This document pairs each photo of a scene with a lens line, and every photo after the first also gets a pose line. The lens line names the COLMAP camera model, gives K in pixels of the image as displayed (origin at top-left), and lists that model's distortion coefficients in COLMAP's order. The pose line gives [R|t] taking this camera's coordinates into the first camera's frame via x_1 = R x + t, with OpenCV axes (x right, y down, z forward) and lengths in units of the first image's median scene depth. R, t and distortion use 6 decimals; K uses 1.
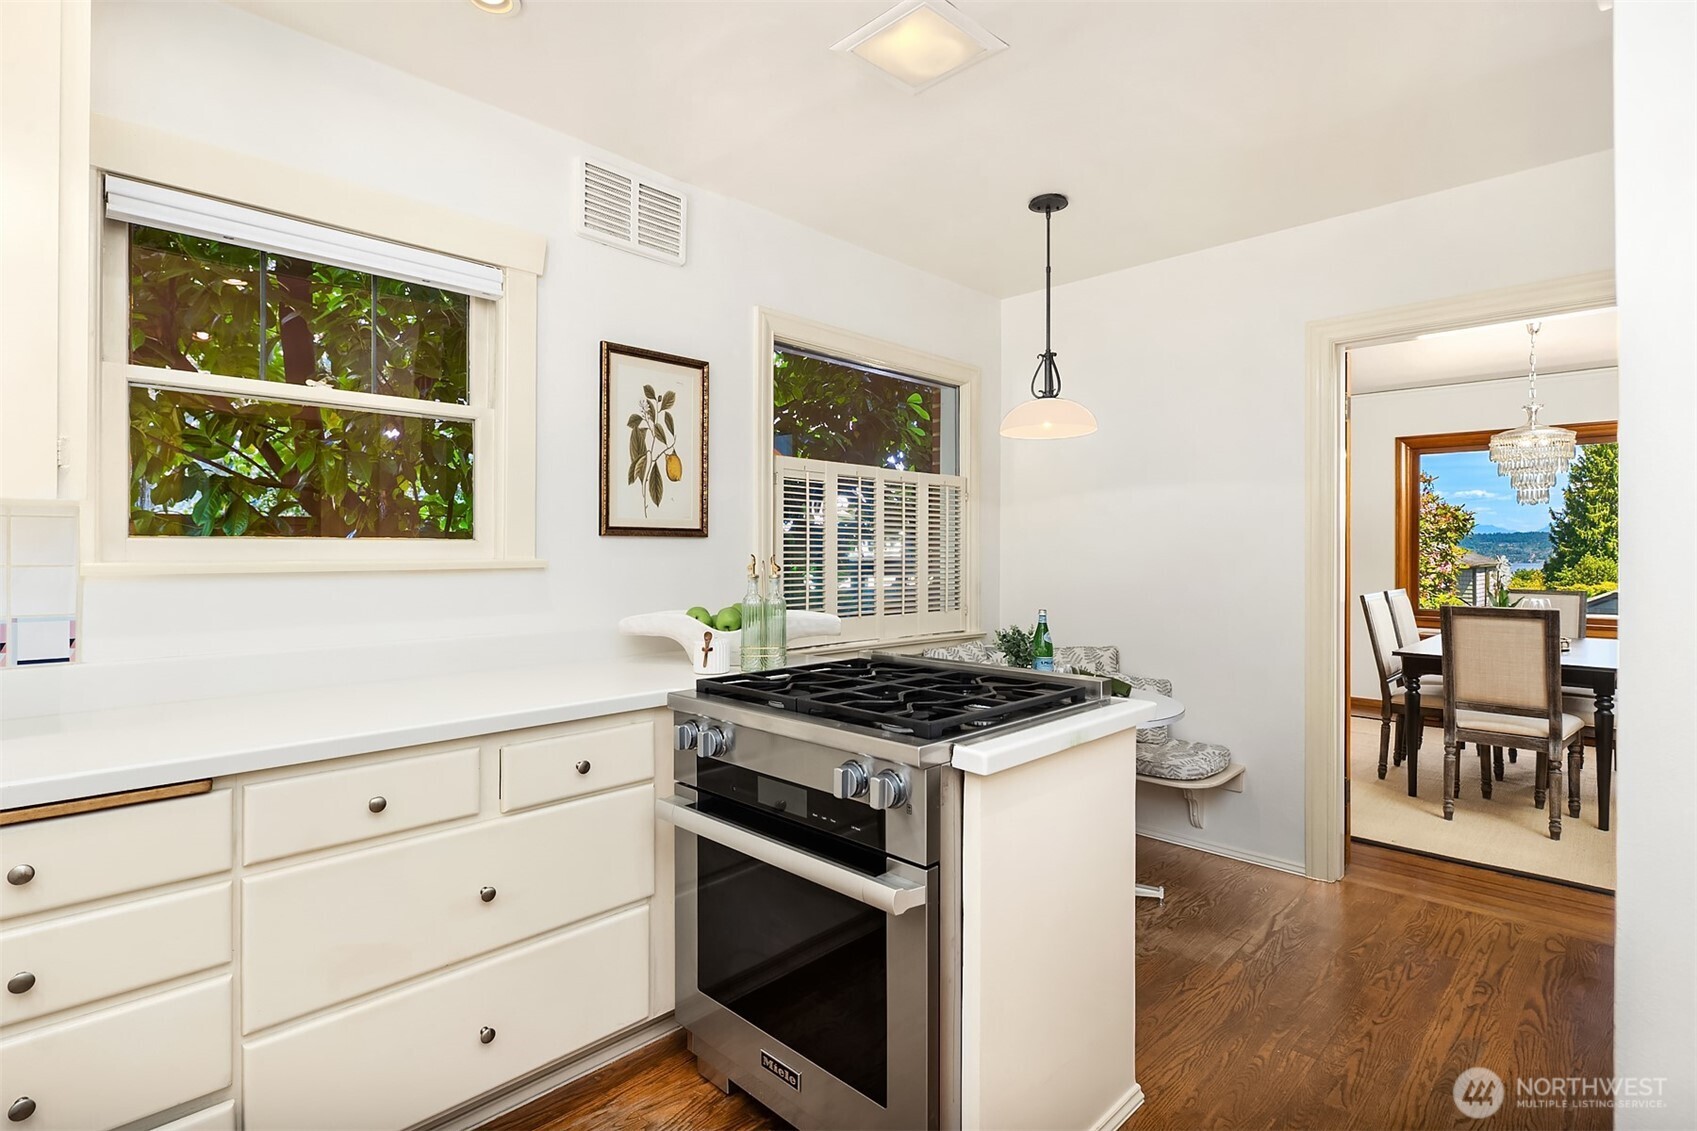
lens RADIAL K [[821.0, 0, 851.8], [0, 821.0, 551.0], [0, 0, 1]] dist [-0.000266, 0.000035]
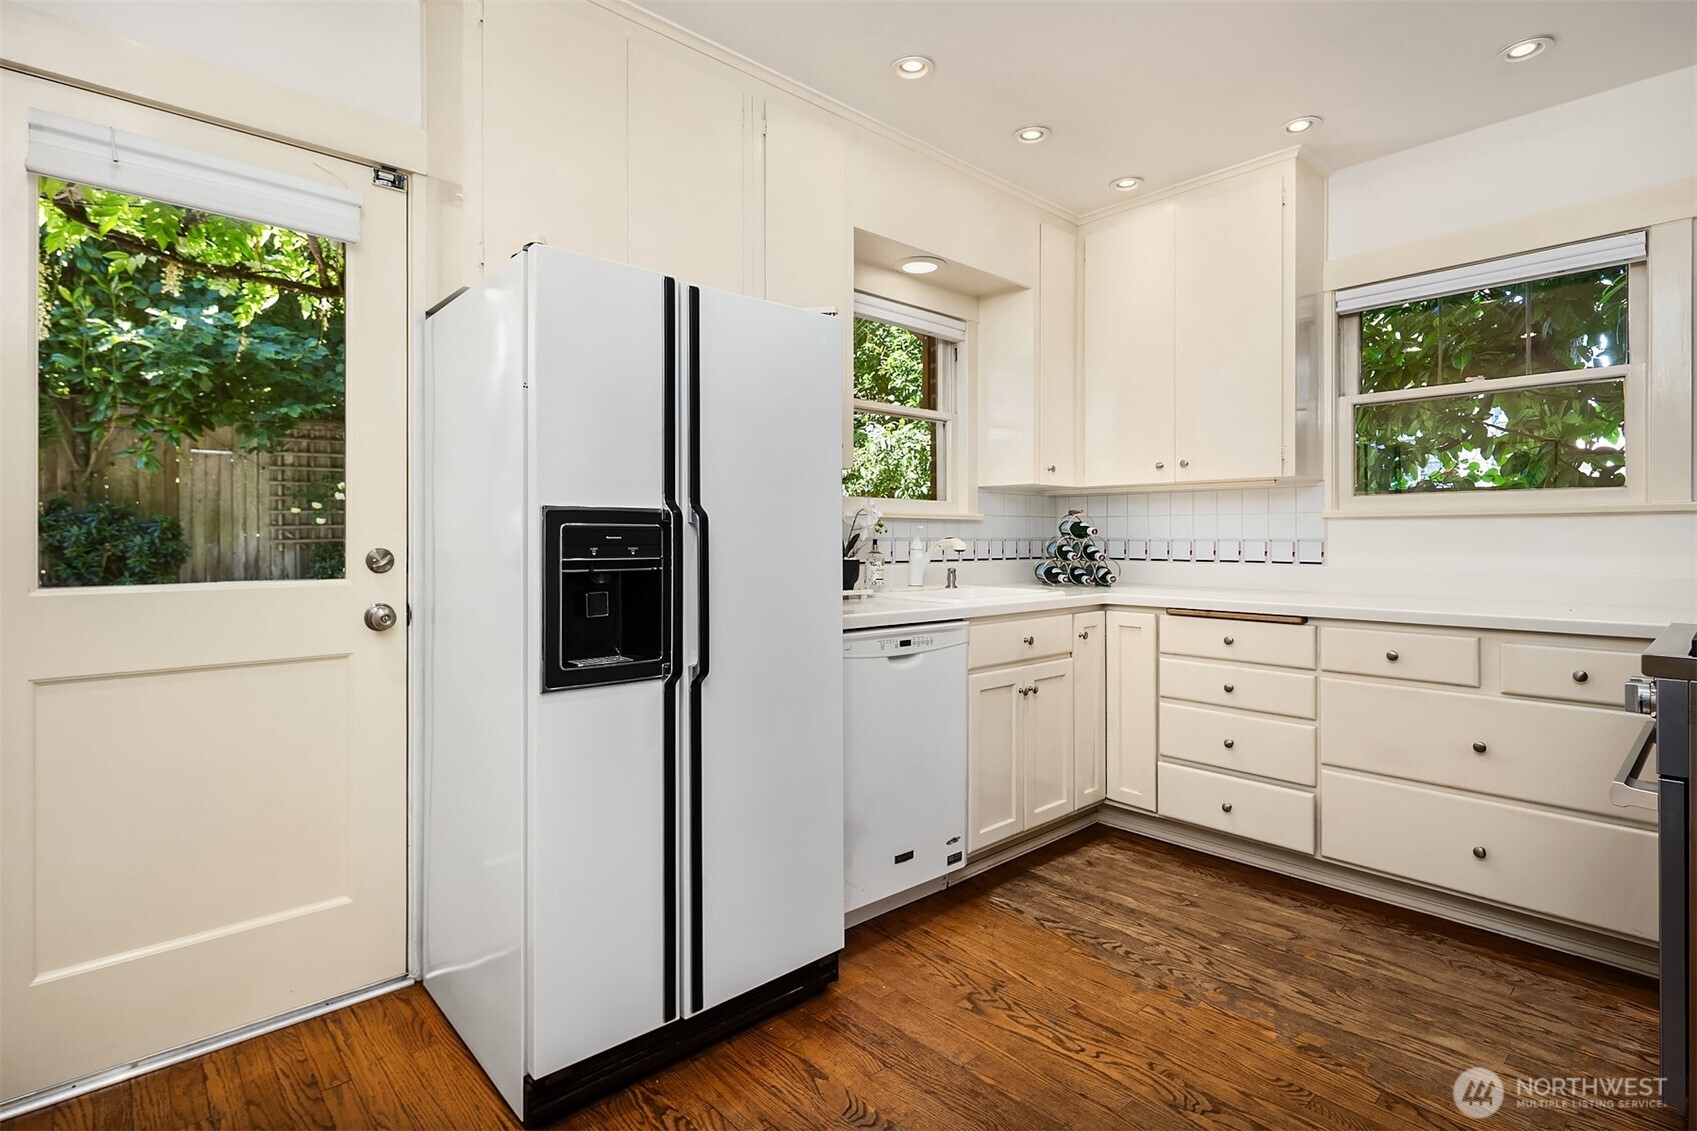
lens RADIAL K [[820.8, 0, 850.6], [0, 820.8, 537.3], [0, 0, 1]] dist [0.001052, 0.000210]
pose [[-0.053867, -0.003130, -0.998543, 0.591742], [-0.006189, 0.999977, -0.002801, 0.054085], [0.998529, 0.006029, -0.053885, 0.029449]]
